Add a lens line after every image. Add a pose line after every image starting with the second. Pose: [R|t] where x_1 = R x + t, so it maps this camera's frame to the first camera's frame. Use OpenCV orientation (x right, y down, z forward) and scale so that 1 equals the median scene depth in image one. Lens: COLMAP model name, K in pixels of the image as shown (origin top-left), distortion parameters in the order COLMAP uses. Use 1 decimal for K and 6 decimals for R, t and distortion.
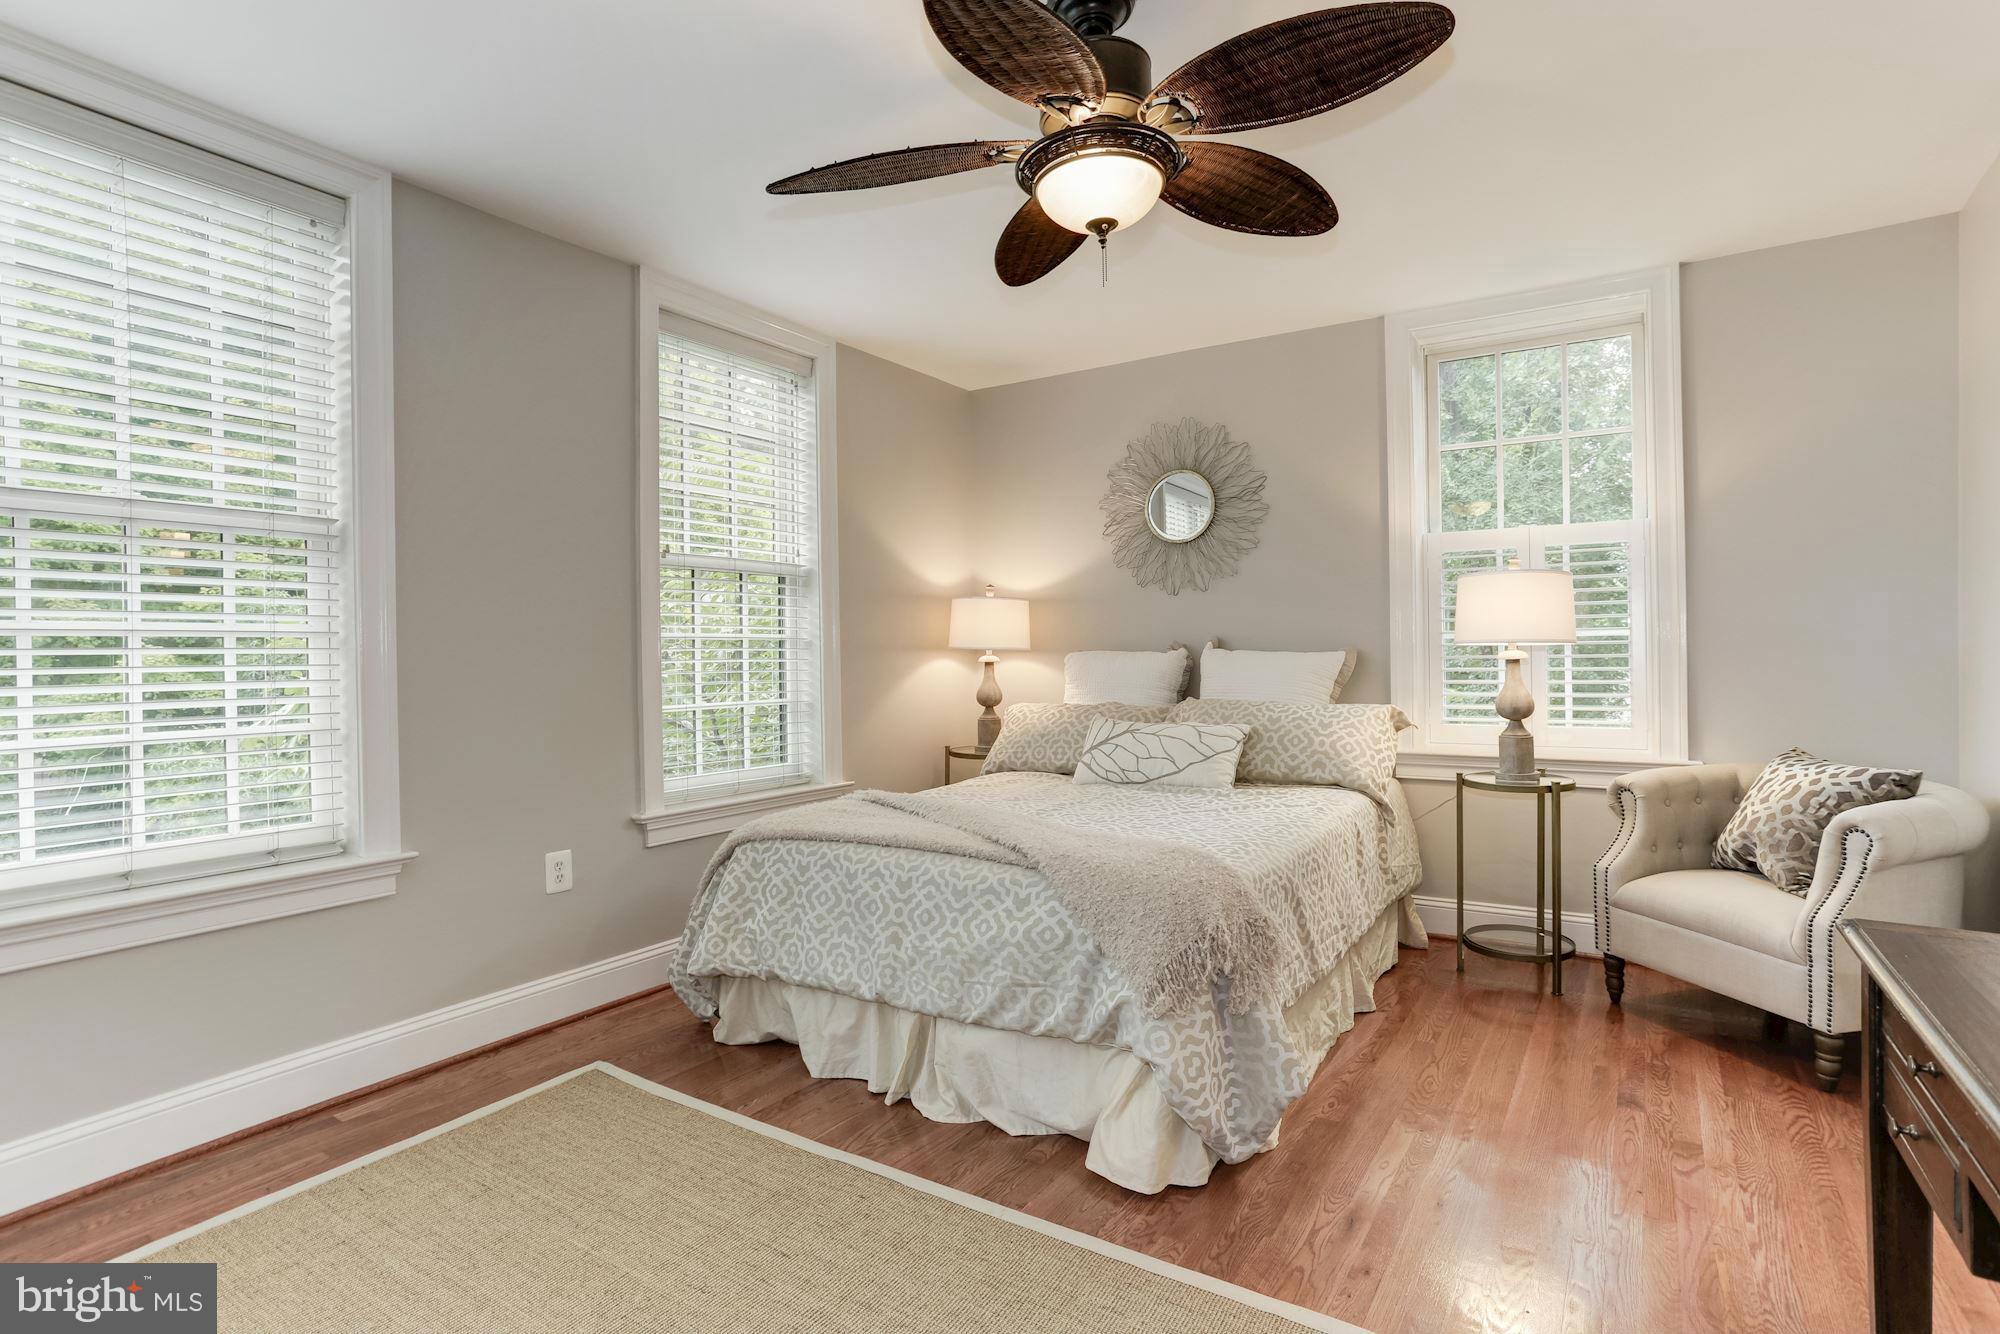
lens RADIAL K [[1004.3, 0, 1003.1], [0, 1004.3, 653.8], [0, 0, 1]] dist [-0.034977, 0.018569]
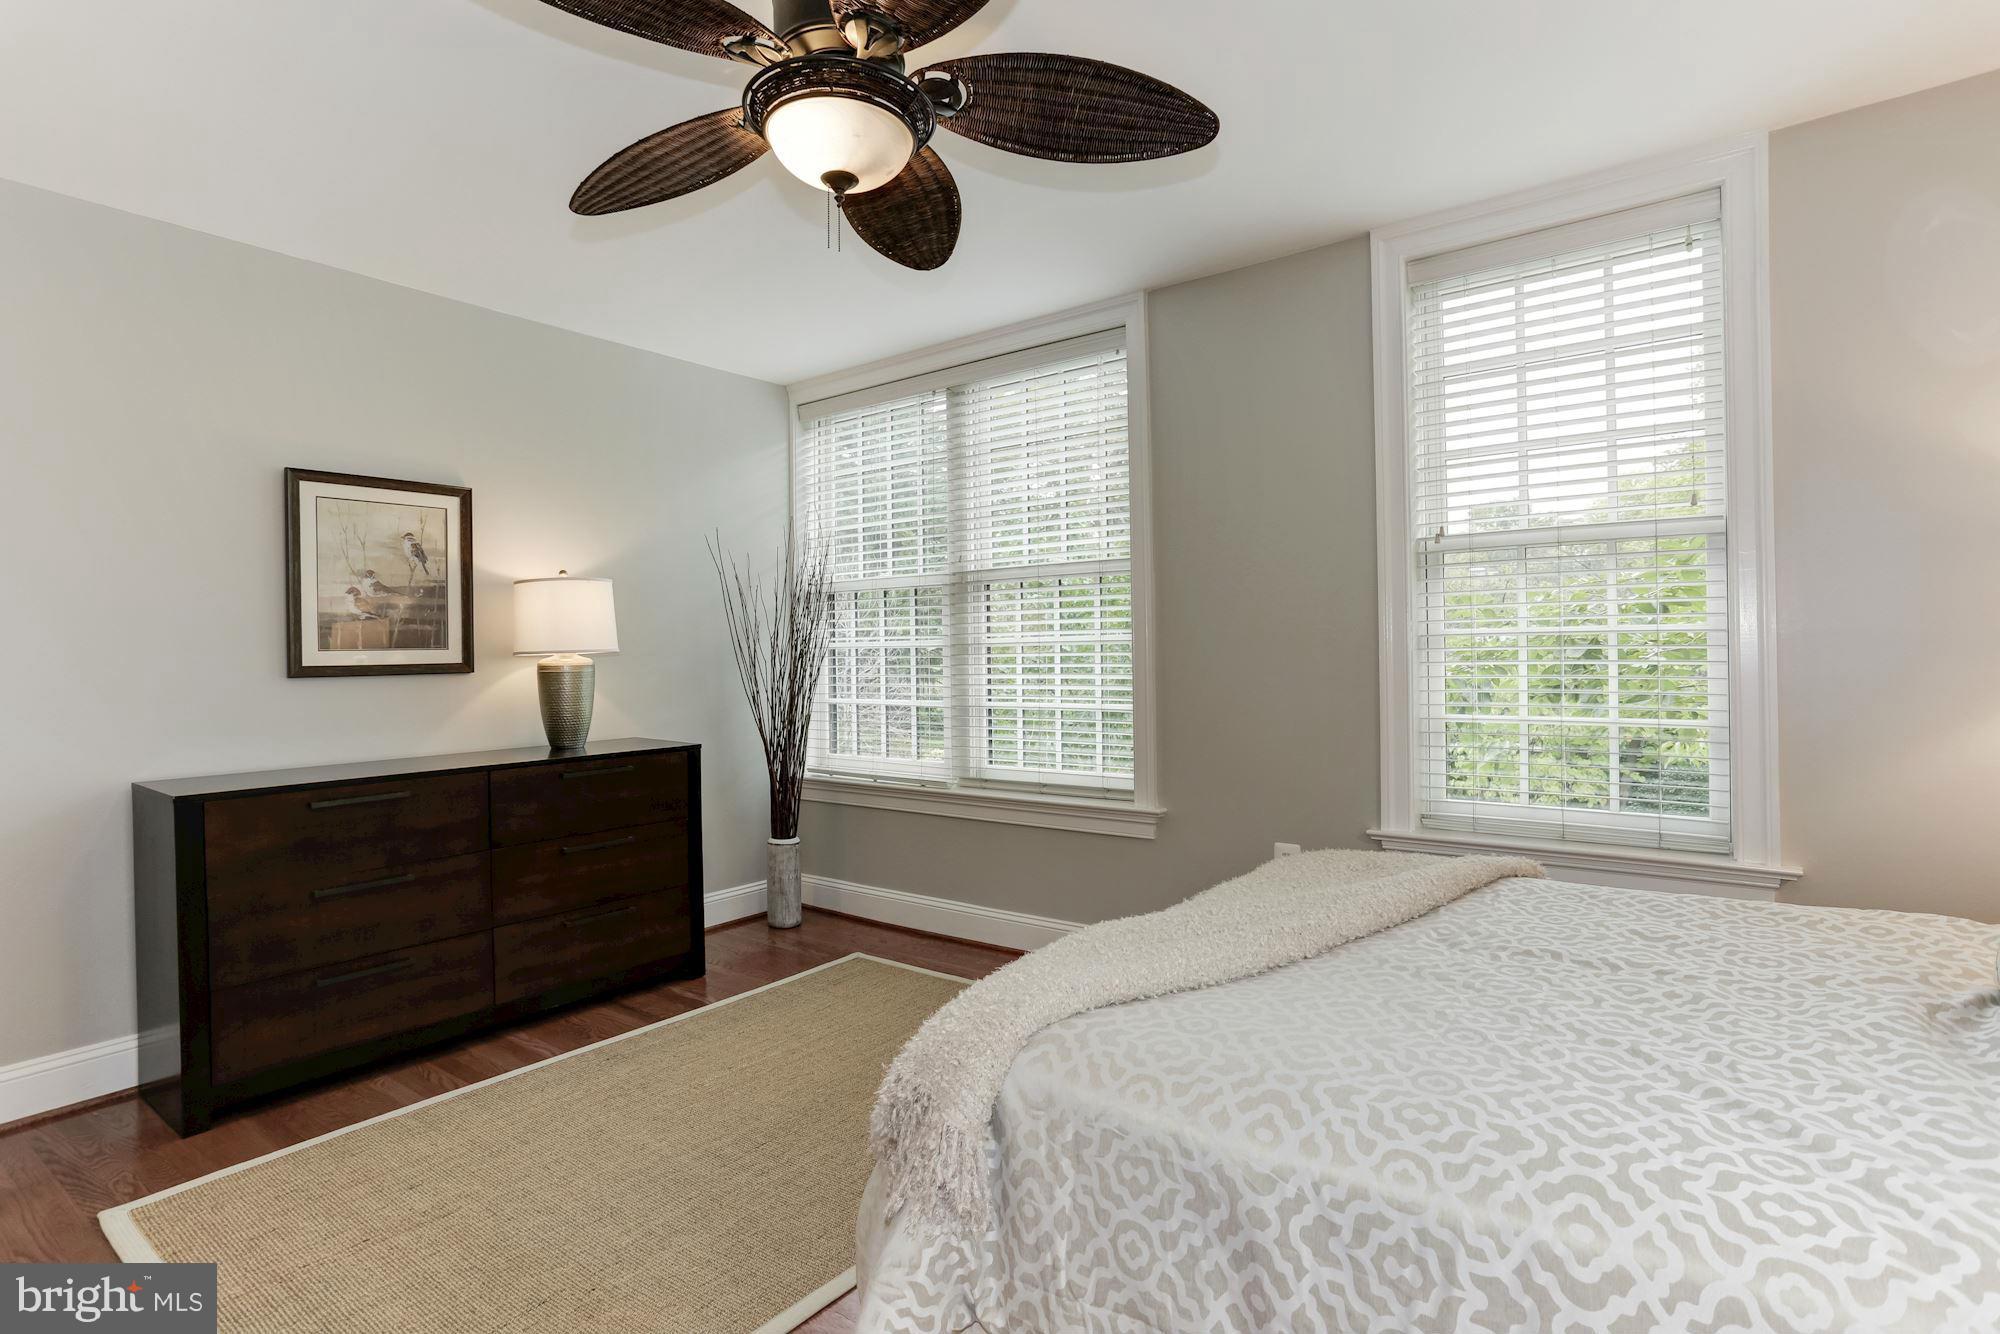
lens RADIAL K [[1004.3, 0, 1002.9], [0, 1004.3, 666.6], [0, 0, 1]] dist [-0.034977, 0.018569]
pose [[-0.054554, 0.023210, -0.998241, 0.717935], [0.012048, 0.999672, 0.022585, -0.018129], [0.998438, -0.010795, -0.054816, 0.880870]]
